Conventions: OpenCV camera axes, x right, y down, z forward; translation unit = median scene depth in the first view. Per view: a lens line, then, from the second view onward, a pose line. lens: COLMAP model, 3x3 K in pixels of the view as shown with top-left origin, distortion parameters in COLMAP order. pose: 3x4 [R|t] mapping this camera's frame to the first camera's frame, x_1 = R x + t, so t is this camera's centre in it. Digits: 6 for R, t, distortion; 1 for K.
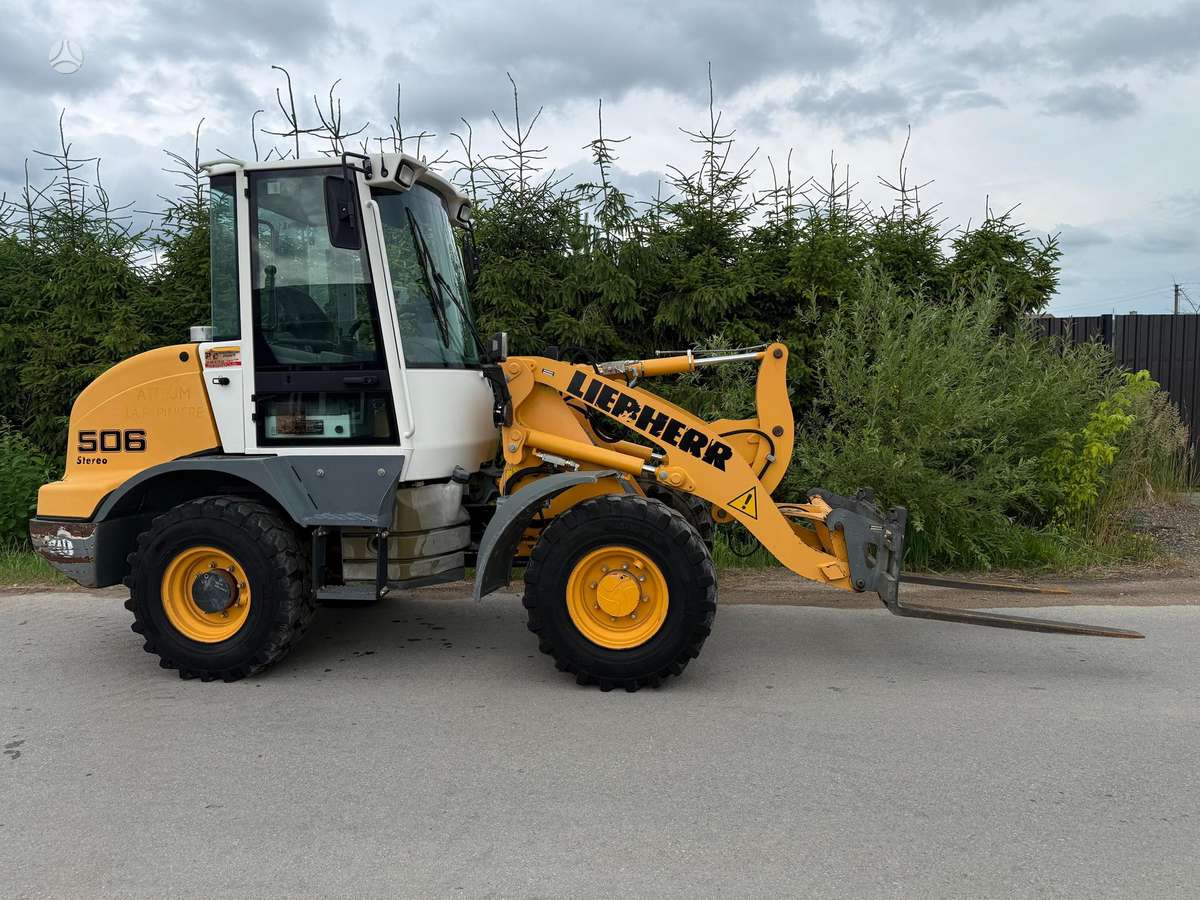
lens RADIAL K [[836.3, 0, 600.6], [0, 836.3, 444.7], [0, 0, 1]] dist [0.102873, -0.156133]
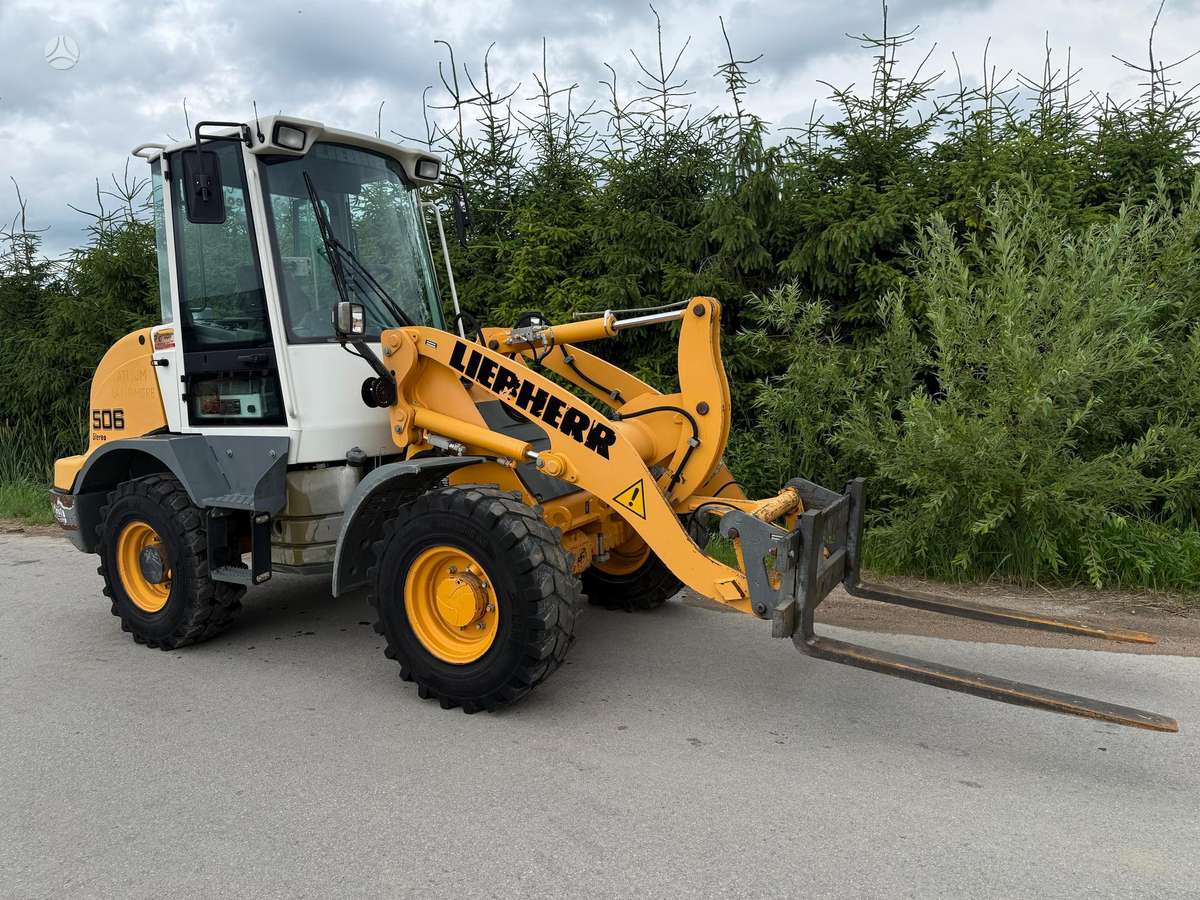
lens RADIAL K [[836.3, 0, 600.6], [0, 836.3, 444.7], [0, 0, 1]] dist [0.102873, -0.156133]
pose [[0.927667, 0.012311, -0.373205, 0.440050], [0.007754, 0.998606, 0.052214, -0.025152], [0.373328, -0.051331, 0.926278, 0.236345]]
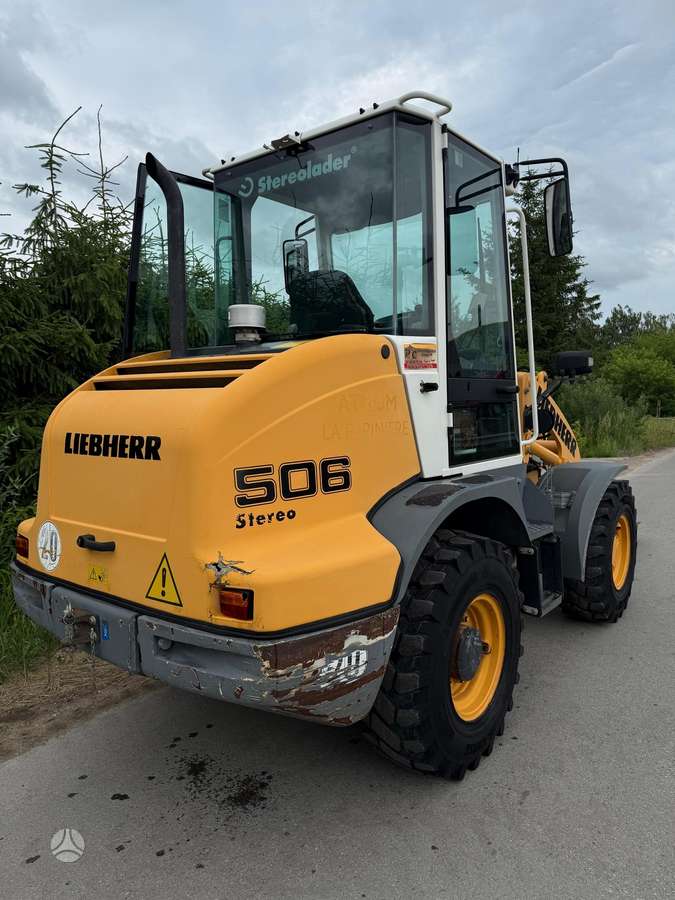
lens RADIAL K [[627.2, 0, 342.8], [0, 627.2, 448.7], [0, 0, 1]] dist [0.102873, -0.156133]
pose [[0.499013, -0.054621, 0.864872, -0.999895], [0.063037, 0.997656, 0.026636, -0.038701], [-0.864299, 0.041227, 0.501286, 0.783341]]
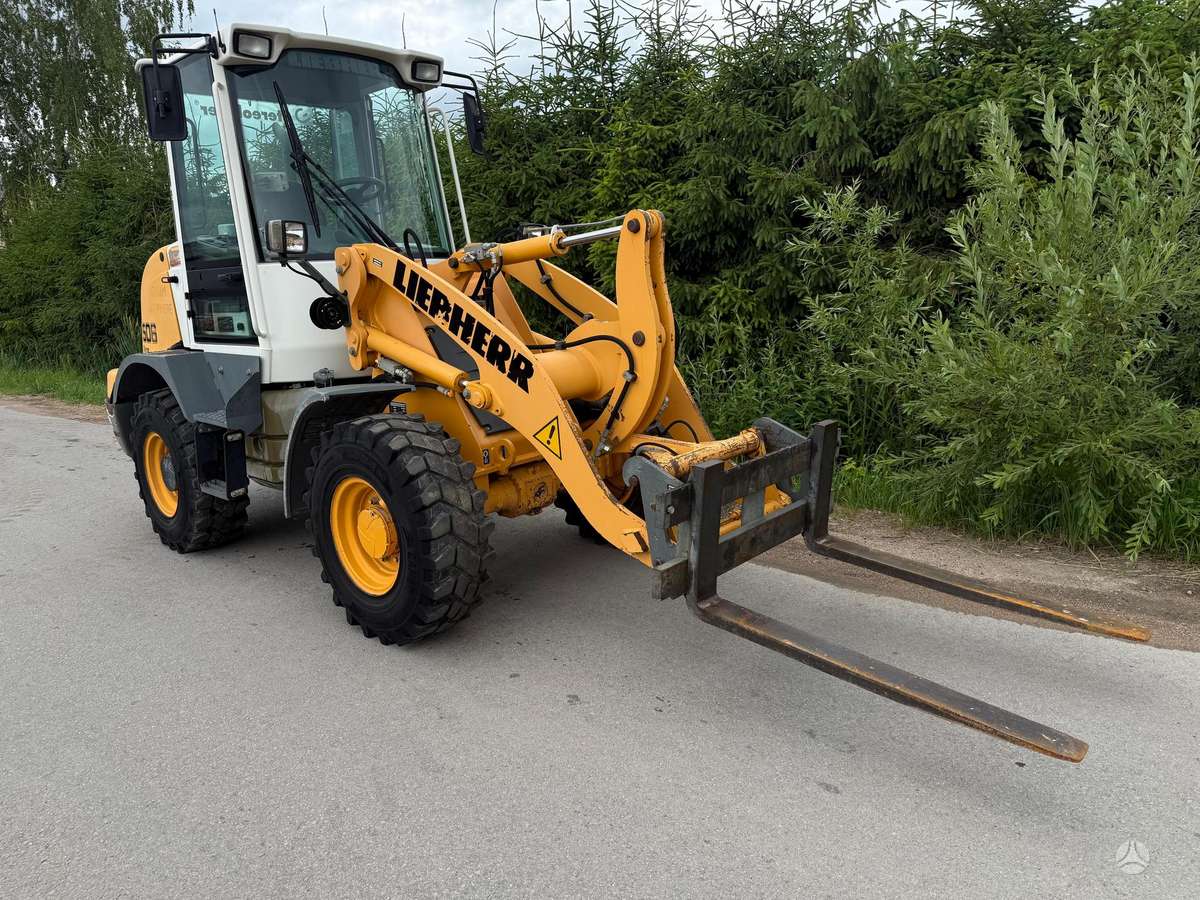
lens RADIAL K [[839.1, 0, 610.3], [0, 839.1, 444.4], [0, 0, 1]] dist [0.064862, -0.091979]
pose [[0.827817, 0.092721, -0.553283, 0.624156], [-0.002730, 0.986901, 0.161304, -0.044322], [0.560992, -0.132020, 0.817226, 0.410977]]
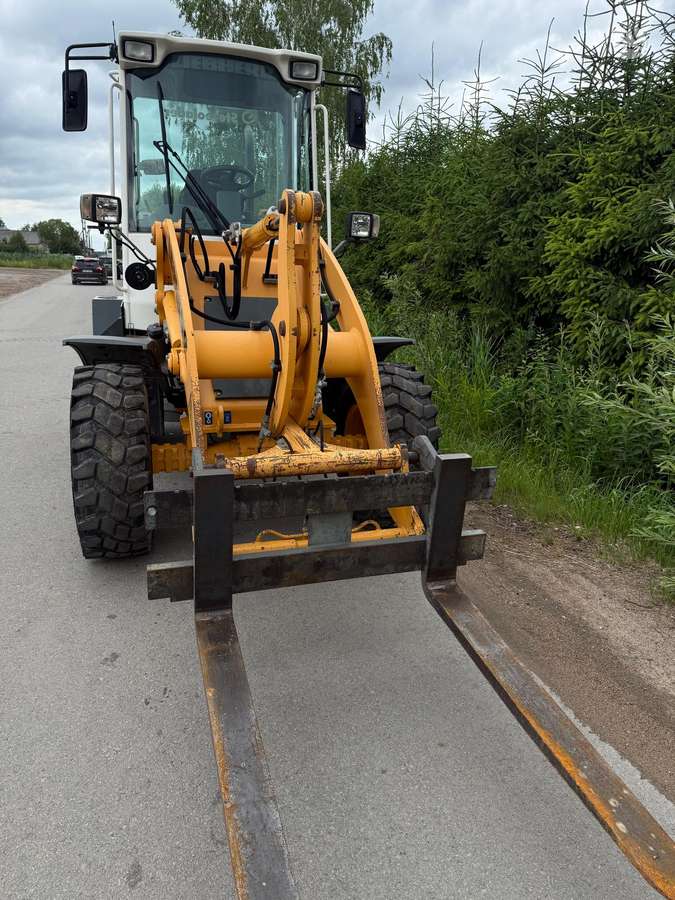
lens RADIAL K [[629.3, 0, 357.9], [0, 629.3, 443.0], [0, 0, 1]] dist [0.064862, -0.091979]
pose [[0.440865, 0.281443, -0.852308, 0.746458], [-0.104527, 0.959206, 0.262674, -0.073519], [0.891467, -0.026715, 0.452298, 0.859694]]
